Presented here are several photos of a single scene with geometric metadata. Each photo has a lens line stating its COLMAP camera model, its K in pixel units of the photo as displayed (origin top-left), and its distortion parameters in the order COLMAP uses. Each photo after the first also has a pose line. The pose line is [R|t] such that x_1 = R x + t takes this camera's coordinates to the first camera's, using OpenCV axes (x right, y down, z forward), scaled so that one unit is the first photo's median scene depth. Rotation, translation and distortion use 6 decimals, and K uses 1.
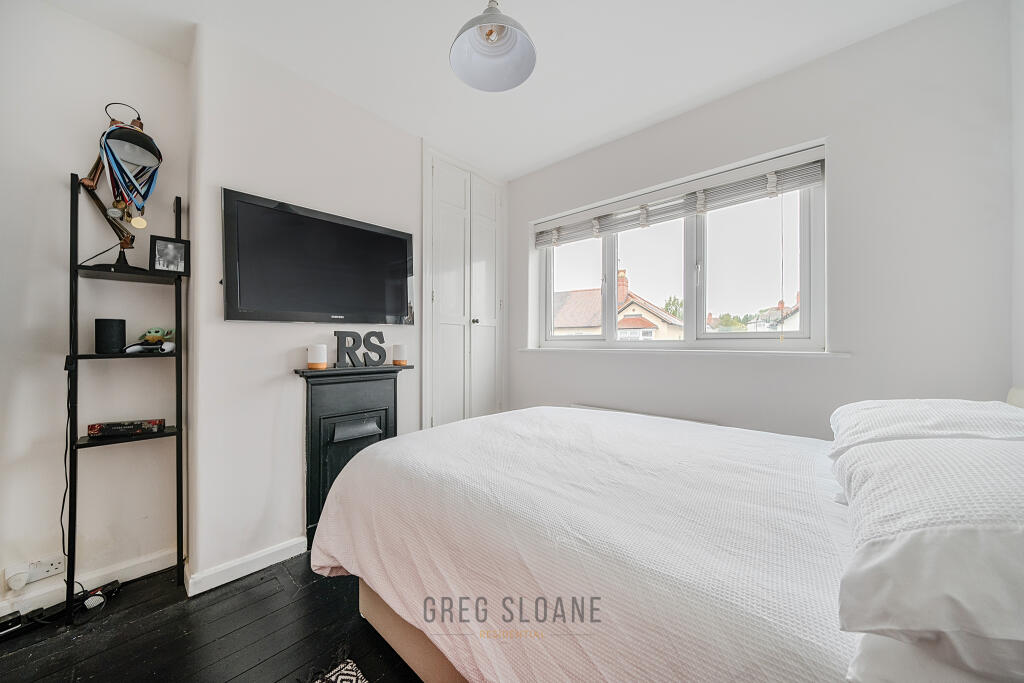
lens RADIAL K [[352.1, 0, 503.3], [0, 352.1, 340.8], [0, 0, 1]] dist [-0.002055, -0.000058]
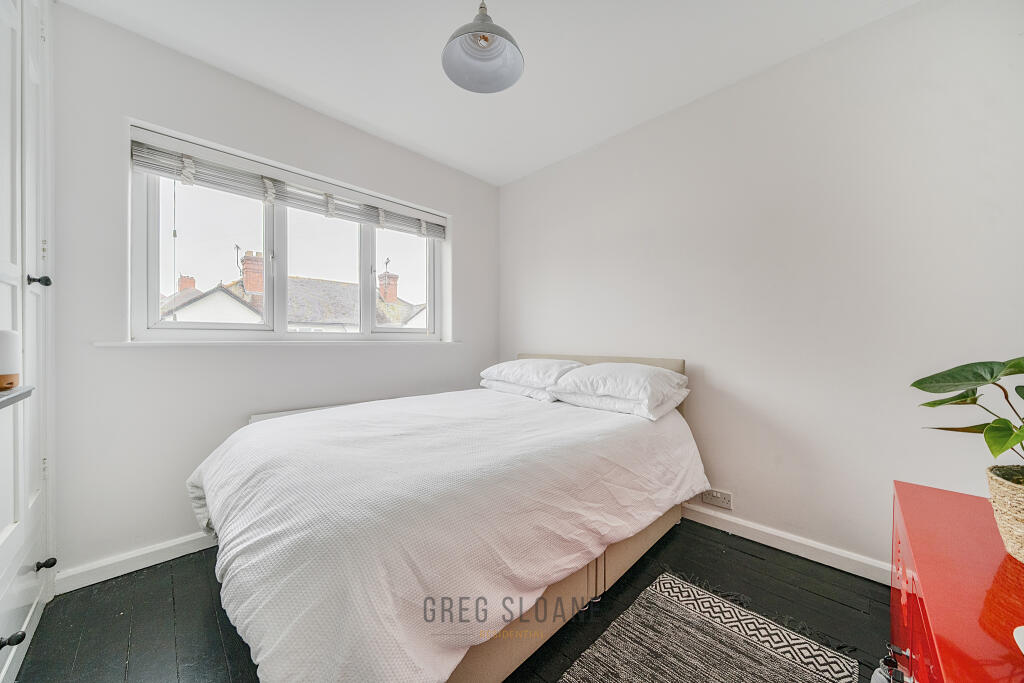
lens RADIAL K [[352.1, 0, 508.2], [0, 352.1, 342.4], [0, 0, 1]] dist [-0.002055, -0.000058]
pose [[0.055703, -0.005372, 0.998433, -0.565448], [-0.007788, 0.999953, 0.005815, 0.017379], [-0.998417, -0.008100, 0.055658, 0.455494]]
